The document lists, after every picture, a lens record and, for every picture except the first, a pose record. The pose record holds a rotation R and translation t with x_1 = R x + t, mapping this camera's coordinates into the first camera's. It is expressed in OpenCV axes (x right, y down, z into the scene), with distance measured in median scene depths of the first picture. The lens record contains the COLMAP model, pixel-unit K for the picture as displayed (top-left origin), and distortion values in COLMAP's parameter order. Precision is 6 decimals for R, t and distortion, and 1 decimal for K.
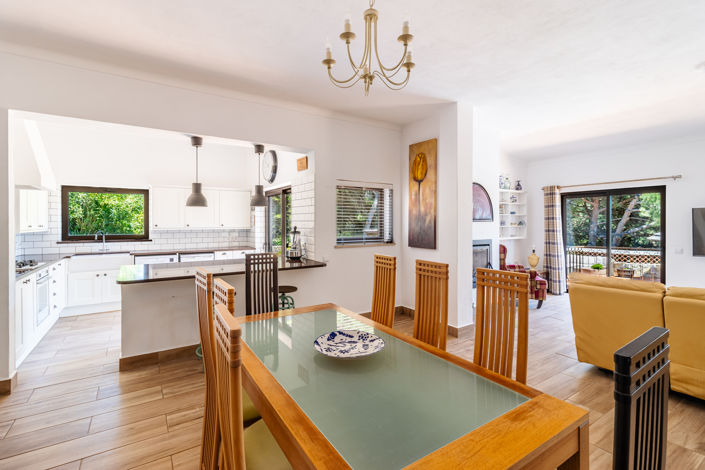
lens RADIAL K [[326.6, 0, 347.9], [0, 326.6, 224.6], [0, 0, 1]] dist [0.010915, -0.000169]
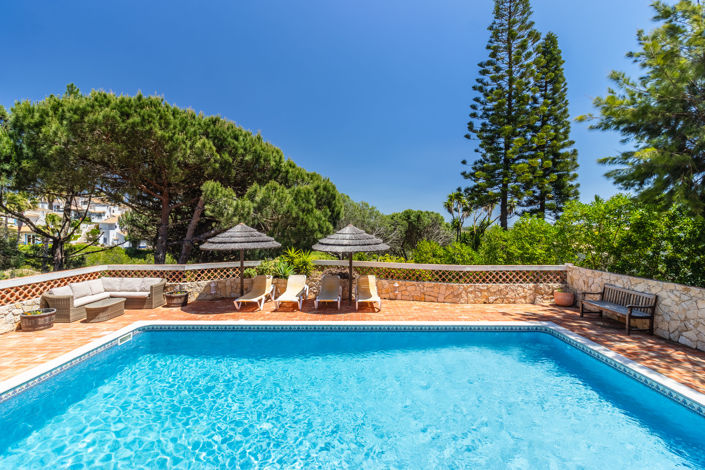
lens RADIAL K [[326.6, 0, 347.9], [0, 326.6, 224.6], [0, 0, 1]] dist [0.010915, -0.000169]
pose [[0.560156, 0.005791, 0.828367, 1.180636], [0.002377, 0.999960, -0.008599, 0.009579], [-0.828384, 0.006786, 0.560120, 0.846443]]
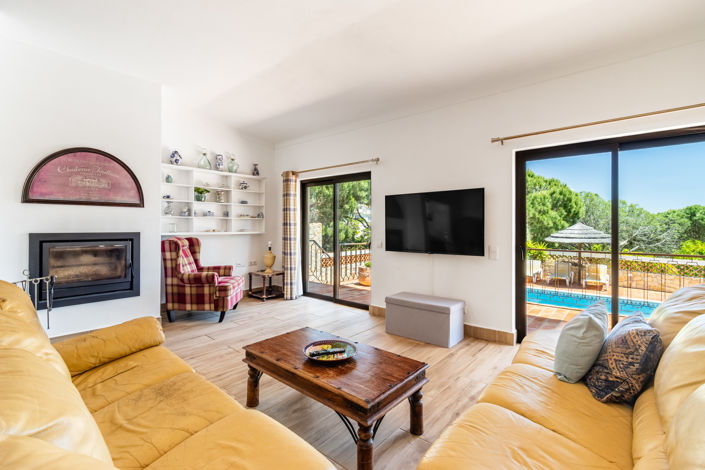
lens RADIAL K [[326.6, 0, 347.9], [0, 326.6, 224.6], [0, 0, 1]] dist [0.010915, -0.000169]
pose [[0.961202, 0.005075, 0.275798, 0.537620], [-0.003807, 0.999980, -0.005132, 0.023590], [-0.275818, 0.003883, 0.961202, 0.143967]]
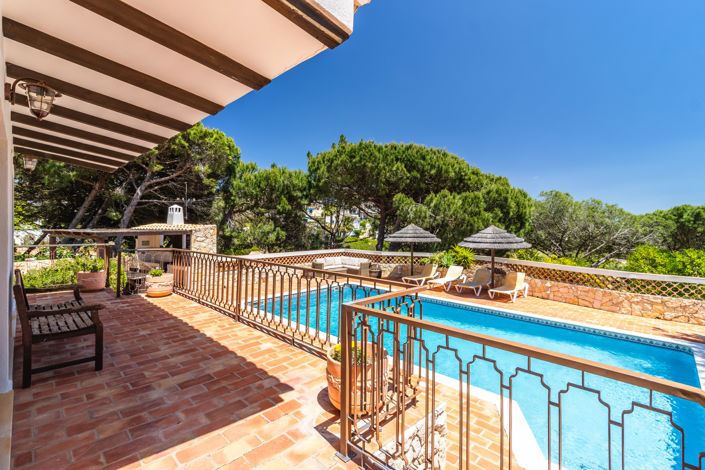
lens RADIAL K [[326.6, 0, 347.9], [0, 326.6, 224.6], [0, 0, 1]] dist [0.010915, -0.000169]
pose [[0.978188, 0.009142, 0.207521, 1.332916], [-0.008201, 0.999952, -0.005395, 0.008225], [-0.207560, 0.003576, 0.978216, 0.101389]]
